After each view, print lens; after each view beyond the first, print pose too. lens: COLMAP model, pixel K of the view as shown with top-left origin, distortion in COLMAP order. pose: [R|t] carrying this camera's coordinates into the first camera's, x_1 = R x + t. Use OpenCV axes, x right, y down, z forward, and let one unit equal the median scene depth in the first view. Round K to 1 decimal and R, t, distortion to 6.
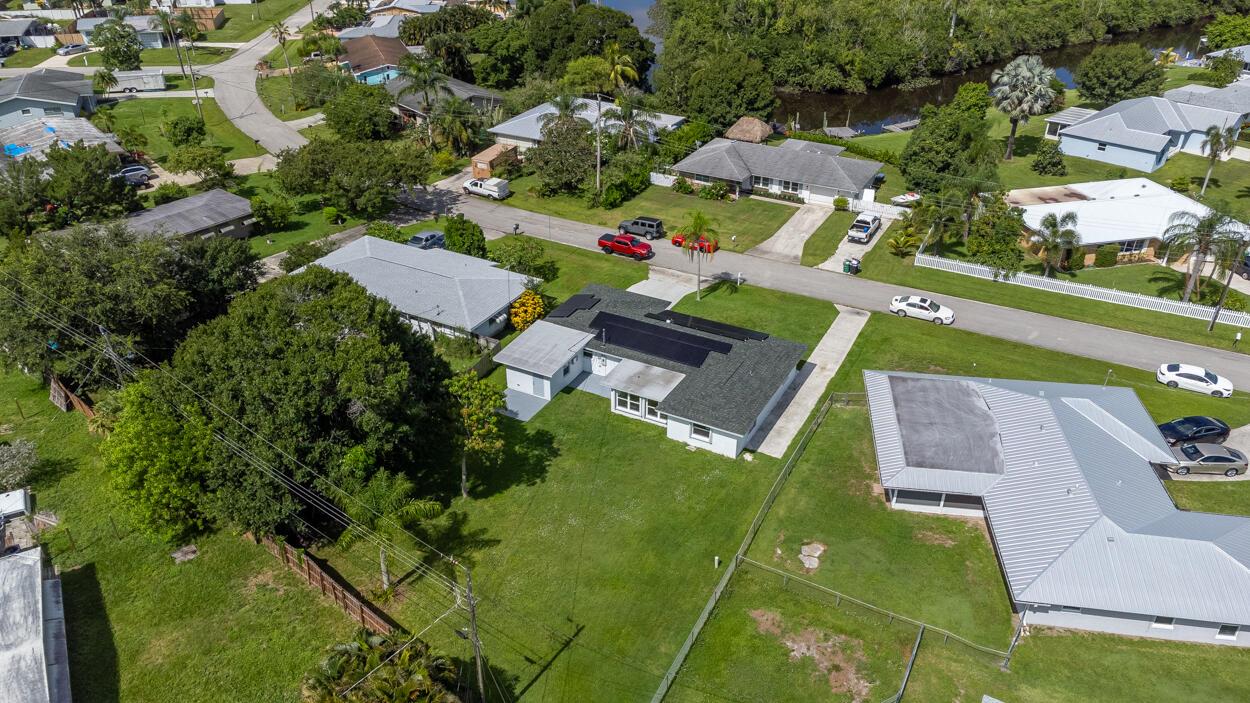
lens RADIAL K [[930.7, 0, 626.1], [0, 930.7, 345.8], [0, 0, 1]] dist [0.019538, 0.041500]
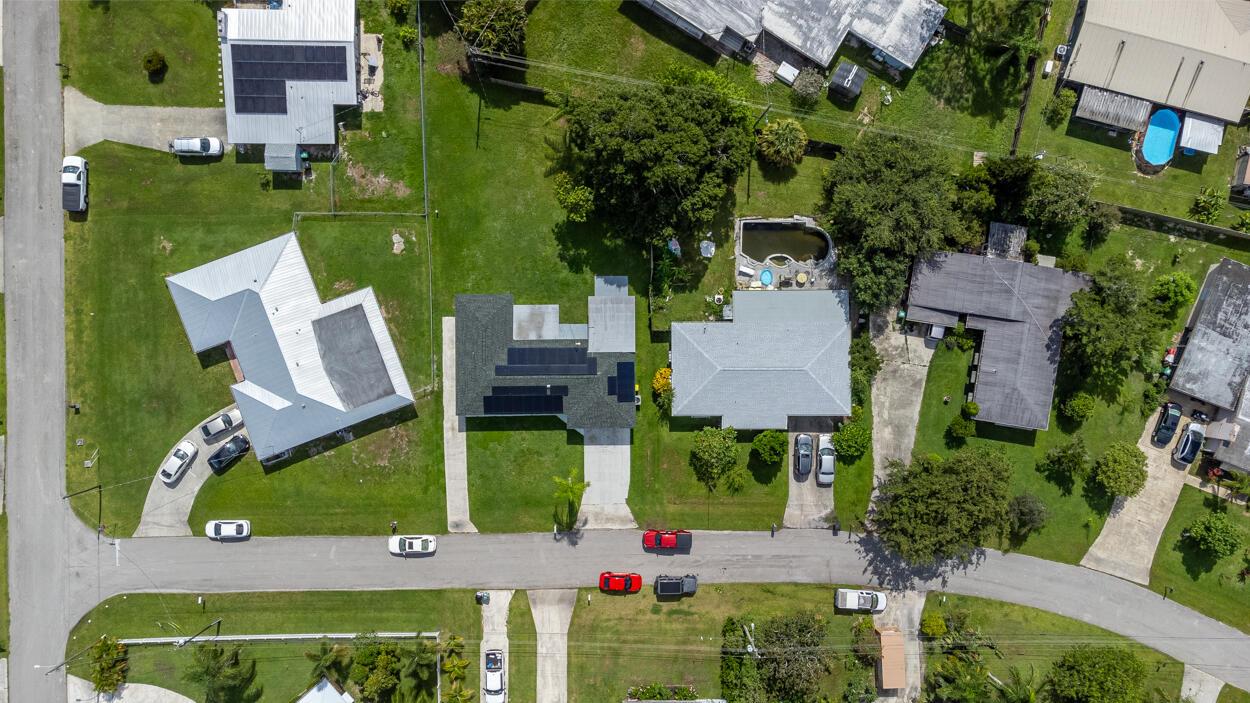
lens RADIAL K [[930.7, 0, 623.7], [0, 930.7, 356.3], [0, 0, 1]] dist [0.019538, 0.041500]
pose [[-0.879095, 0.476392, -0.015580, -0.043777], [-0.254192, -0.440913, 0.860803, -0.999283], [0.403211, 0.760688, 0.508699, 0.225494]]
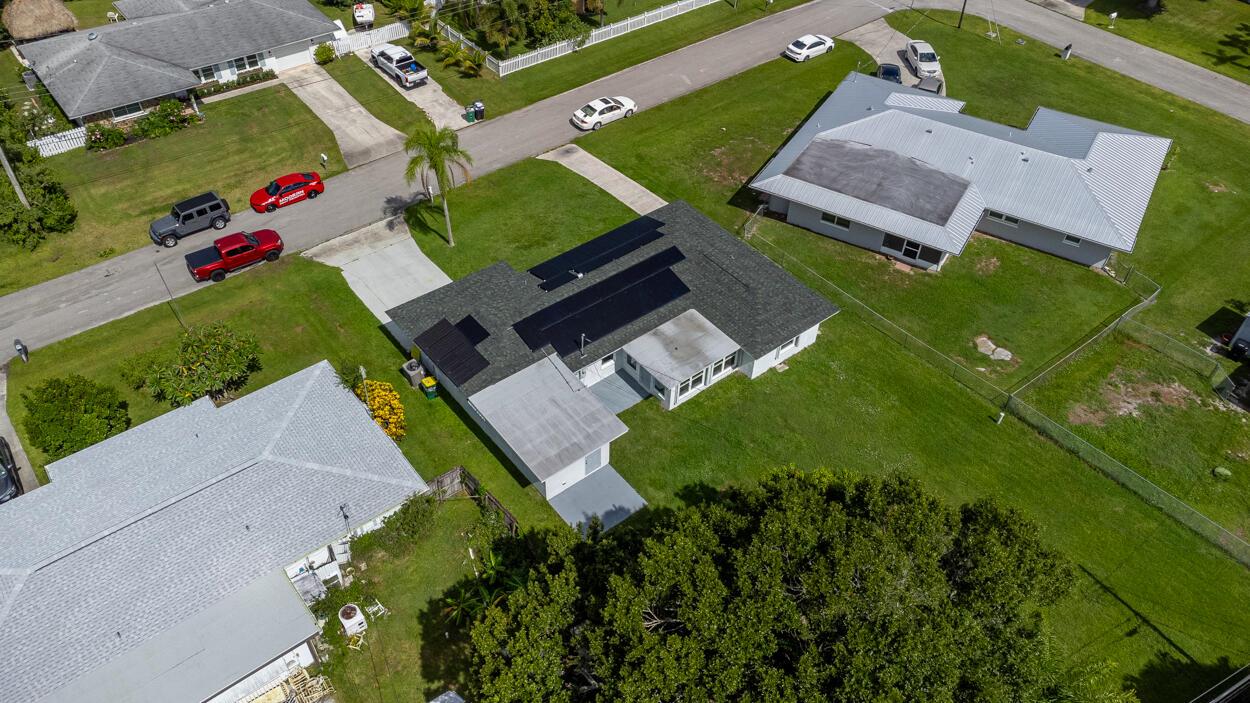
lens RADIAL K [[930.7, 0, 622.2], [0, 930.7, 344.9], [0, 0, 1]] dist [0.019538, 0.041500]
pose [[0.394308, -0.628631, 0.670332, -0.361950], [0.438777, 0.769702, 0.463718, -0.240446], [-0.807463, 0.111279, 0.579328, 0.444765]]
